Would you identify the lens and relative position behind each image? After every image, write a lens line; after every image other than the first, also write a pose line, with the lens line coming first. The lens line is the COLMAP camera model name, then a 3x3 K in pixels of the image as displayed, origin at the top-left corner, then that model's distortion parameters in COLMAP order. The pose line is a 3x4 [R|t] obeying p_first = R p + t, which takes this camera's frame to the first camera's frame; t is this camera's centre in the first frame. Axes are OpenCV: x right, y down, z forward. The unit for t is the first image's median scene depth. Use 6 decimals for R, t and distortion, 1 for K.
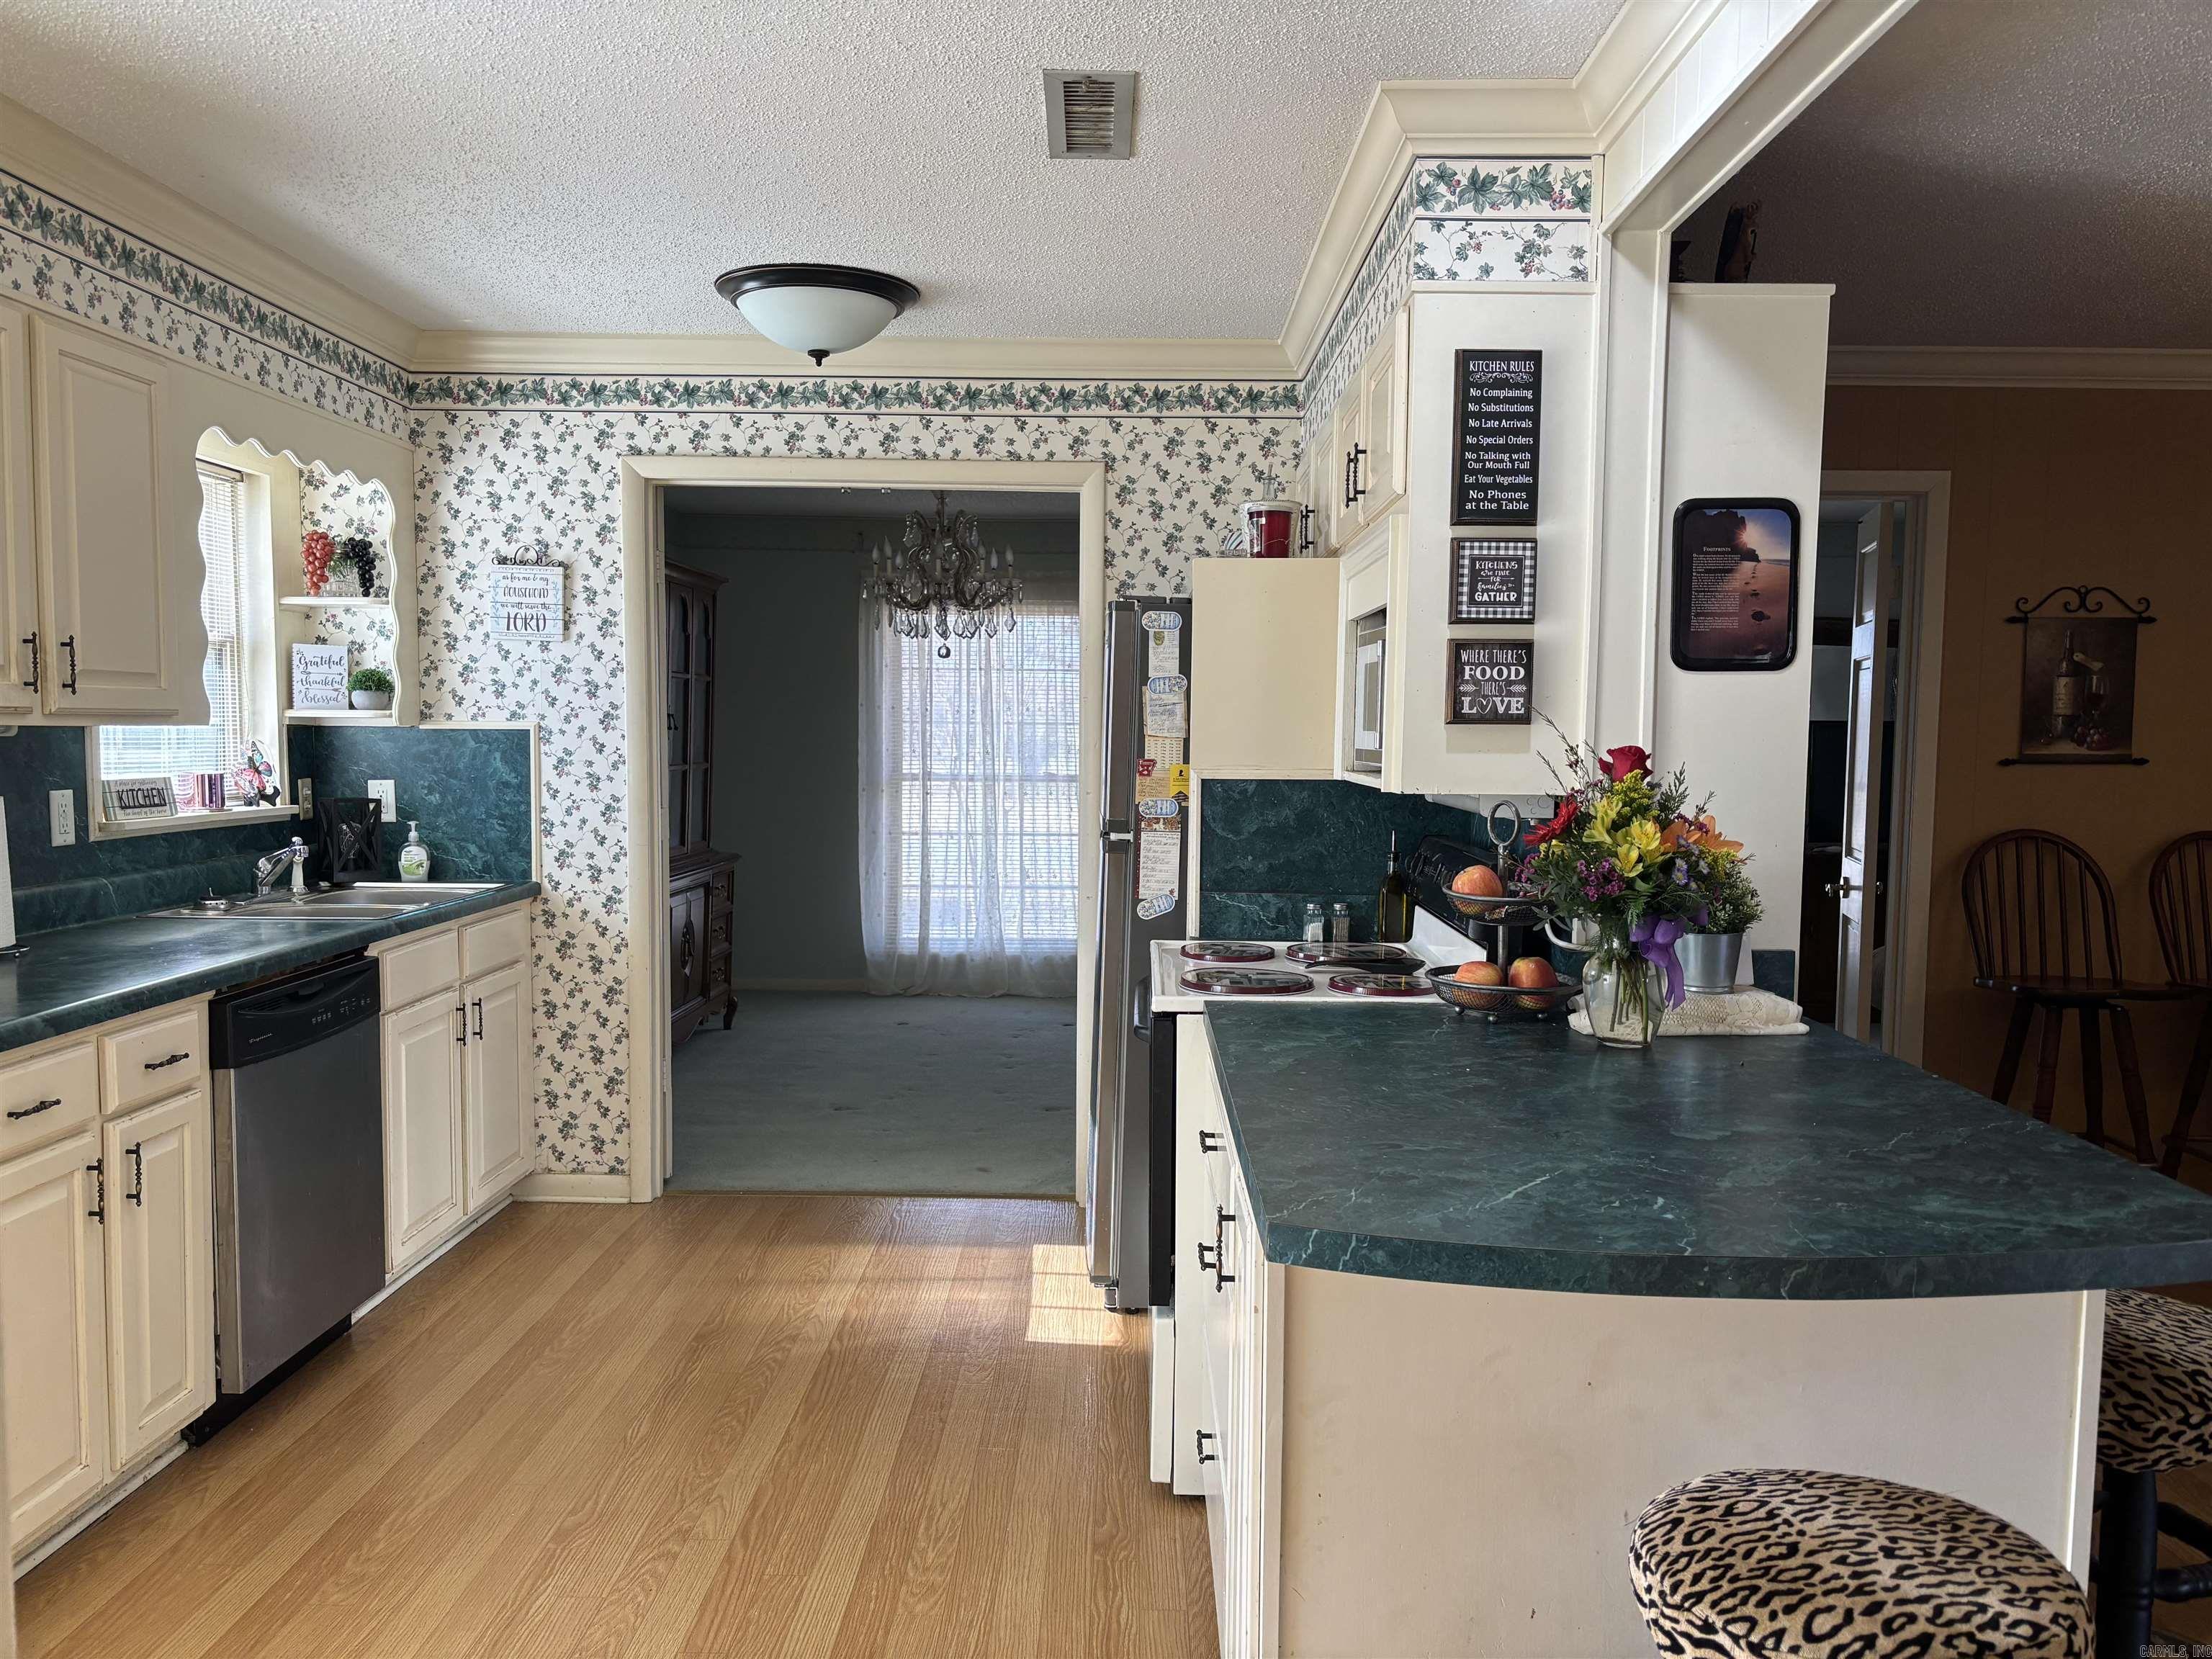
lens RADIAL K [[1649.7, 0, 1107.2], [0, 1649.7, 862.8], [0, 0, 1]] dist [0.103873, -0.194141]
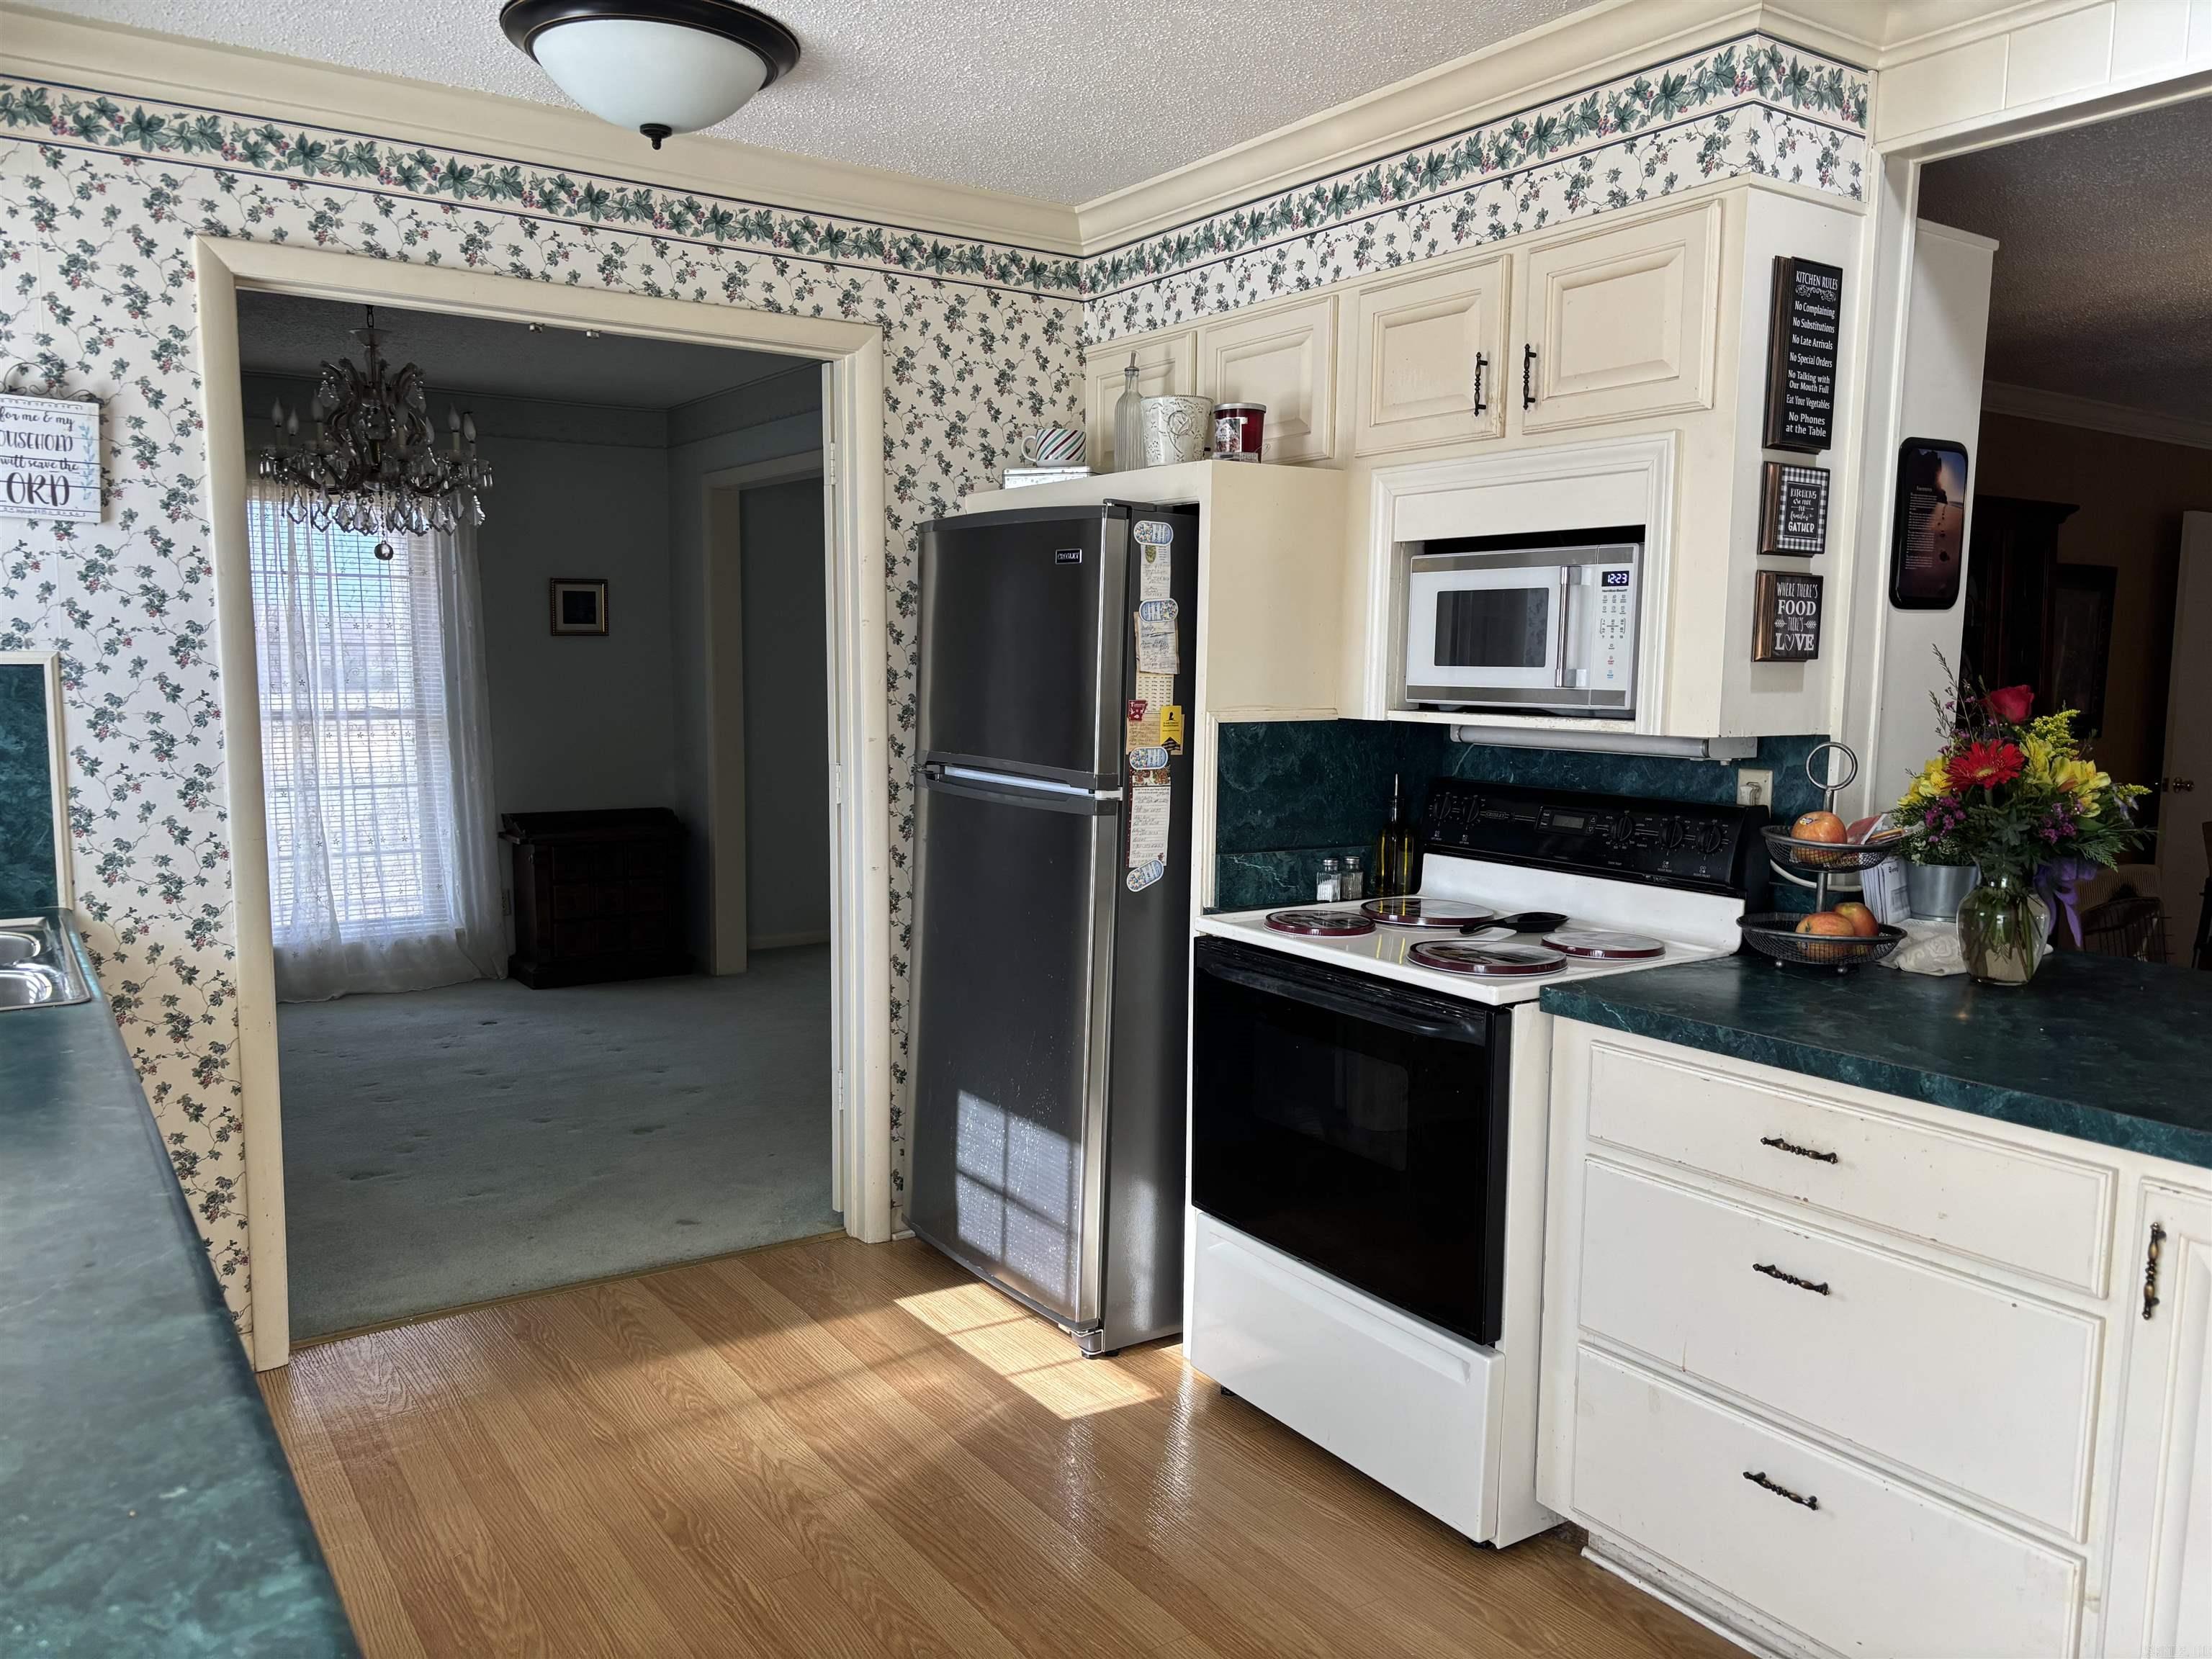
lens RADIAL K [[1676.6, 0, 1108.3], [0, 1676.6, 858.1], [0, 0, 1]] dist [0.061672, -0.049273]
pose [[0.821785, -0.071364, 0.565312, -0.421963], [0.045152, 0.997162, 0.060244, -0.031316], [-0.568006, -0.023983, 0.822675, 0.276870]]
